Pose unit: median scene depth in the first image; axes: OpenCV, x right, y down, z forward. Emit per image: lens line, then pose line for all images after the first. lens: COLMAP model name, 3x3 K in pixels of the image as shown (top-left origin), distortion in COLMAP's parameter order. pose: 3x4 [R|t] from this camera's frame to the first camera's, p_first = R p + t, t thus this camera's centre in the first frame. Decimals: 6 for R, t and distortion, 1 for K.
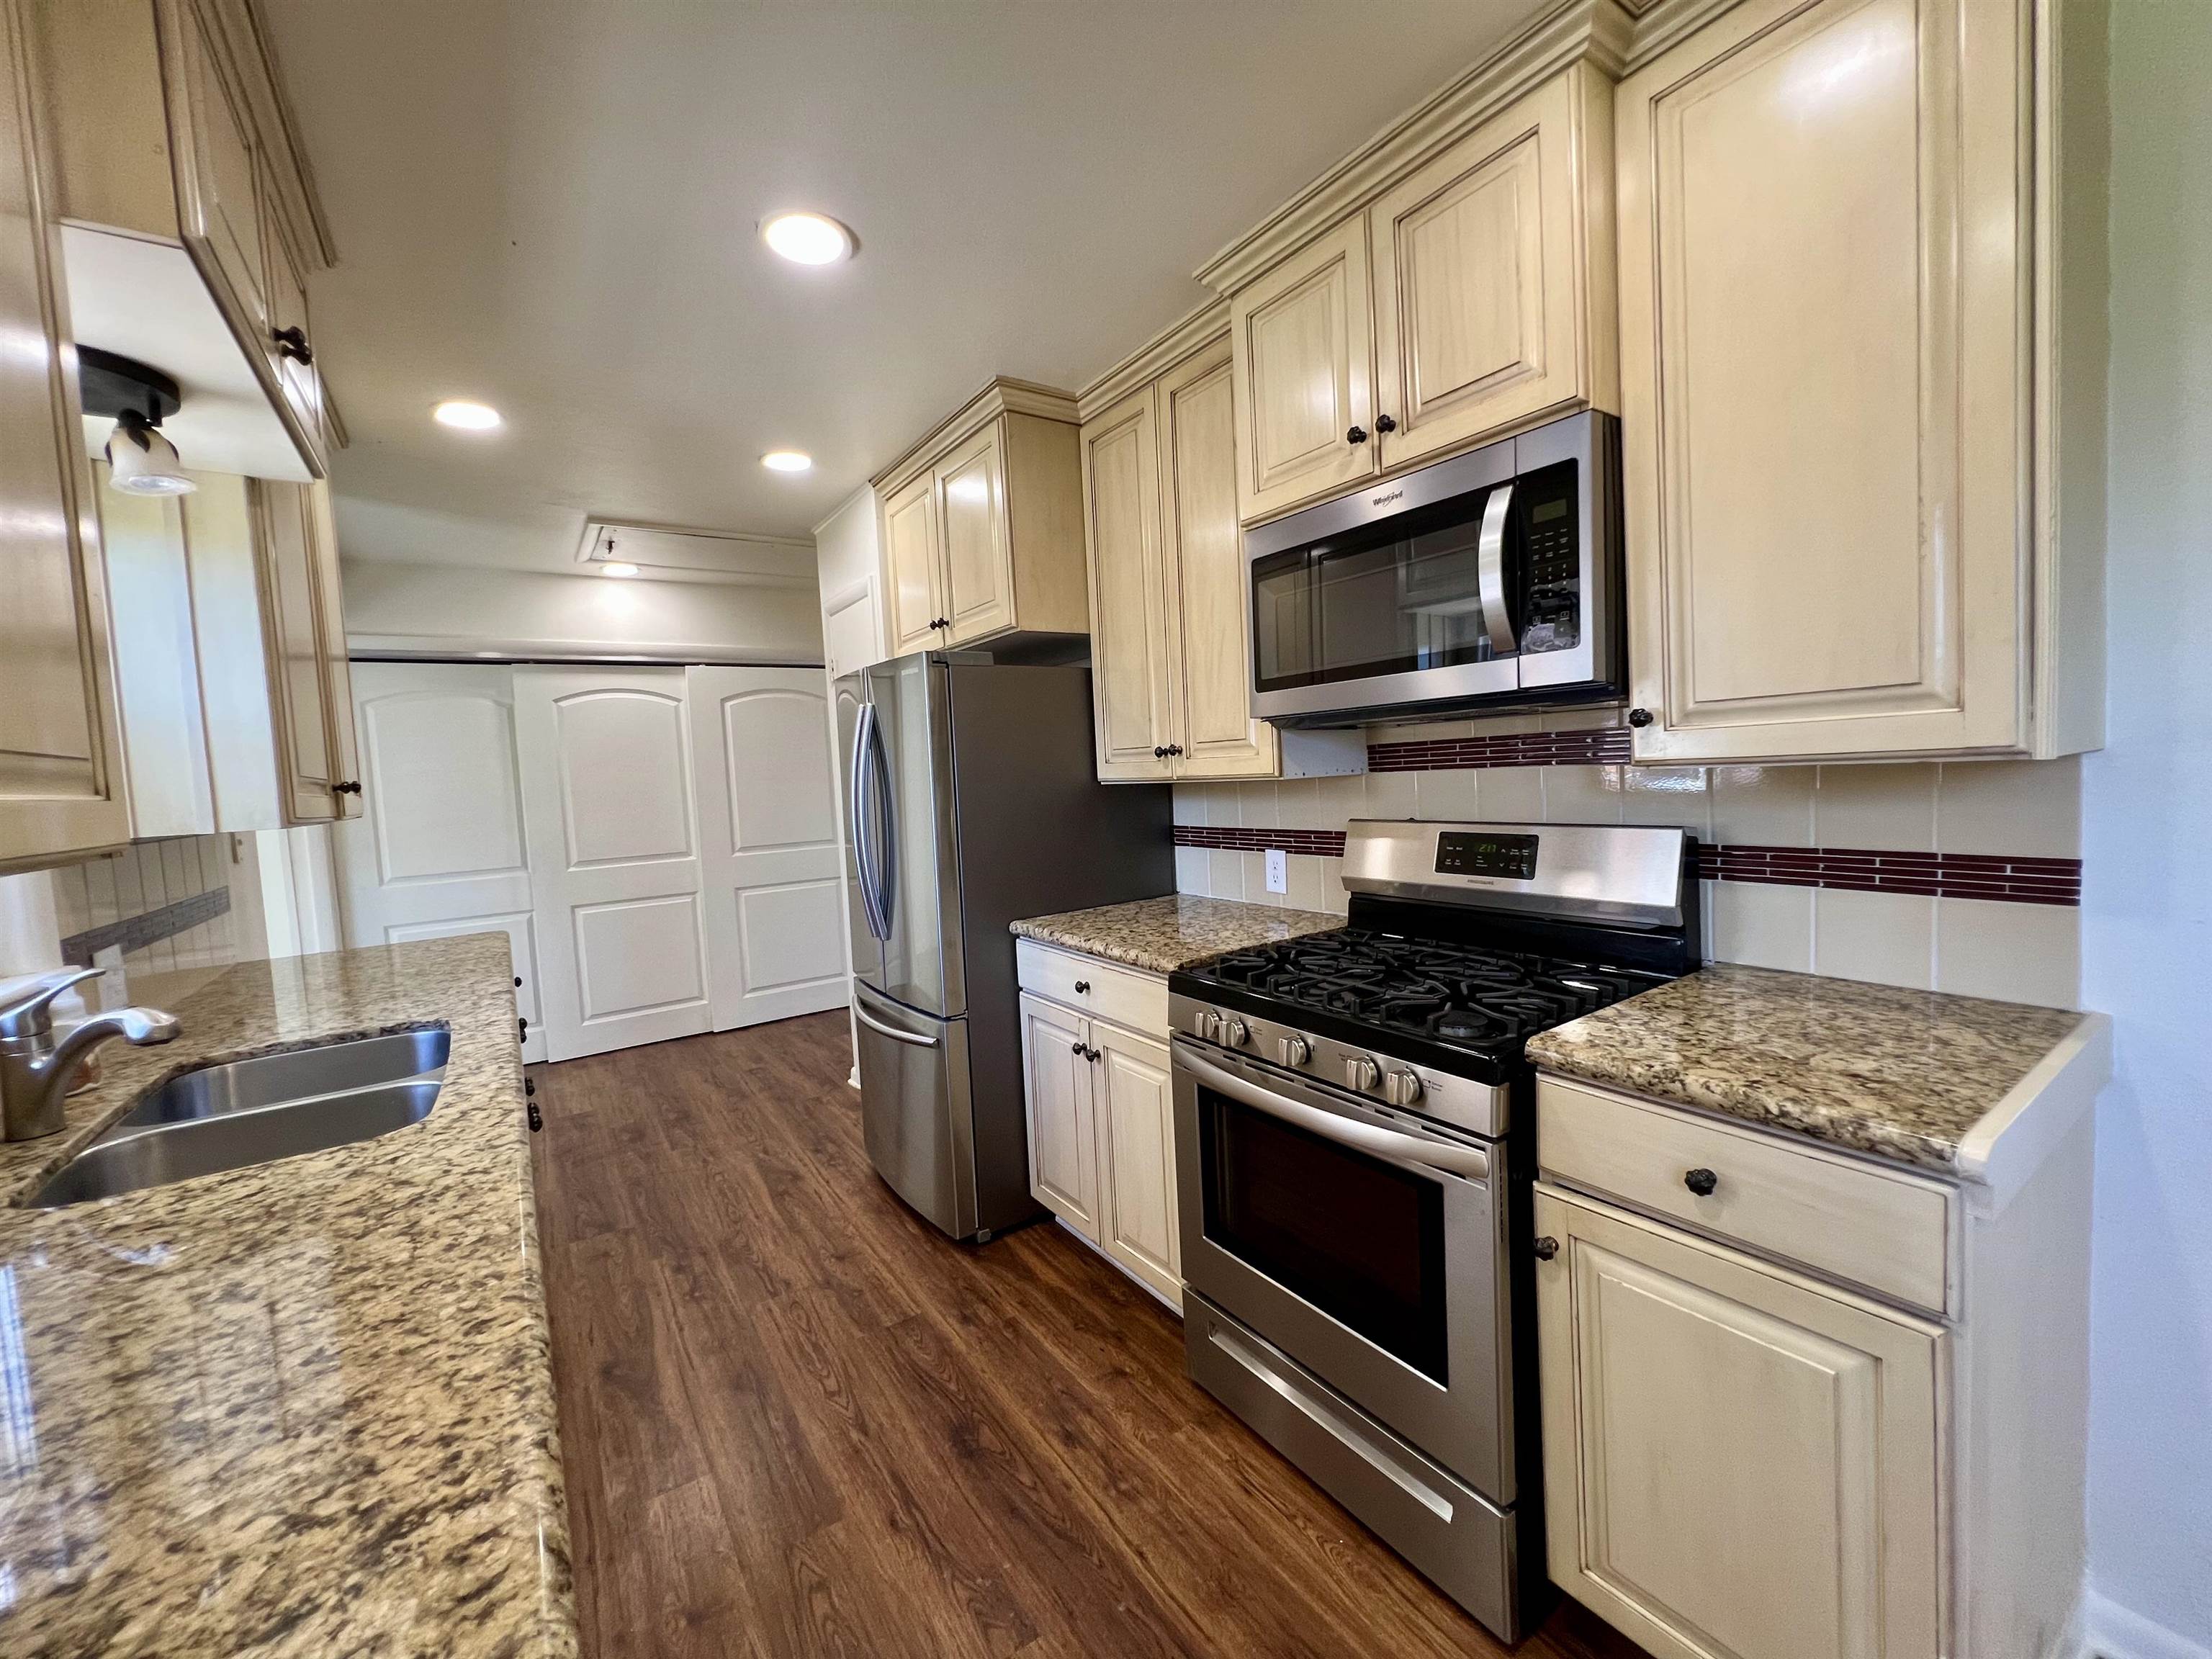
lens RADIAL K [[887.4, 0, 1102.6], [0, 887.4, 820.4], [0, 0, 1]] dist [-0.002890, 0.000972]
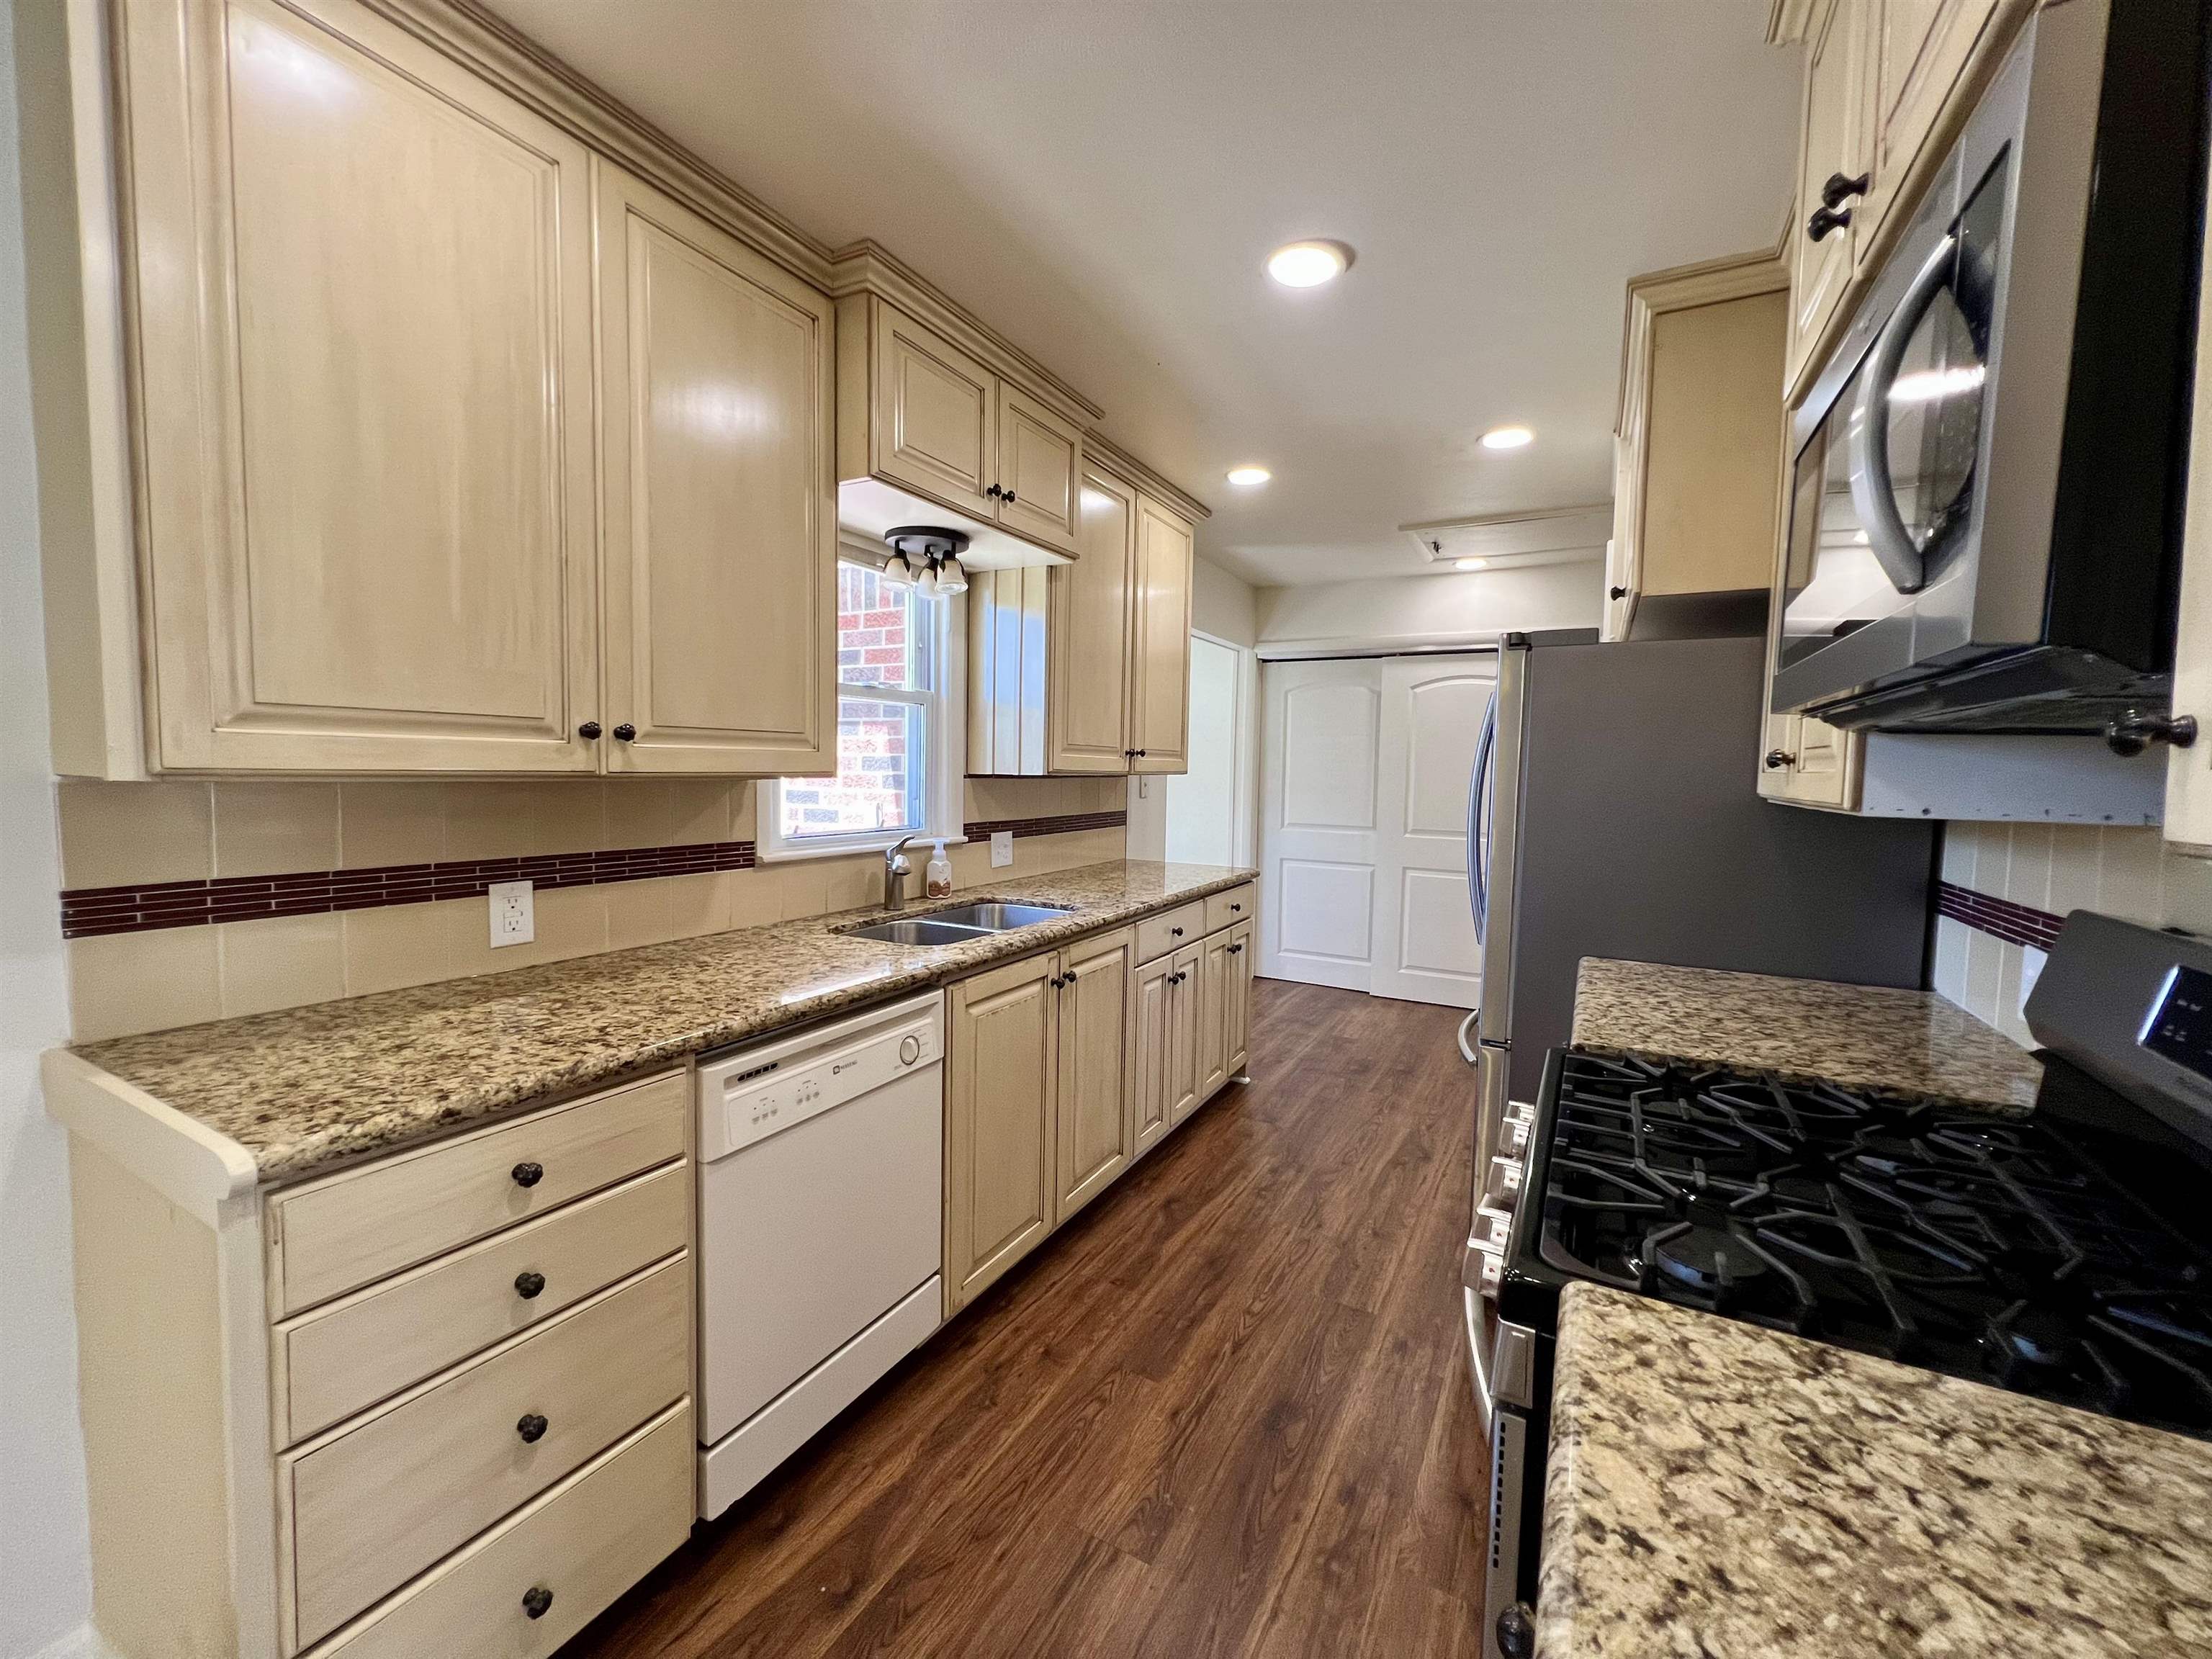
lens RADIAL K [[887.4, 0, 1101.1], [0, 887.4, 820.1], [0, 0, 1]] dist [-0.002890, 0.000972]
pose [[0.447688, 0.116554, -0.886561, 0.587680], [-0.095927, 0.992007, 0.081976, -0.050812], [0.889029, 0.048346, 0.455291, 0.318643]]
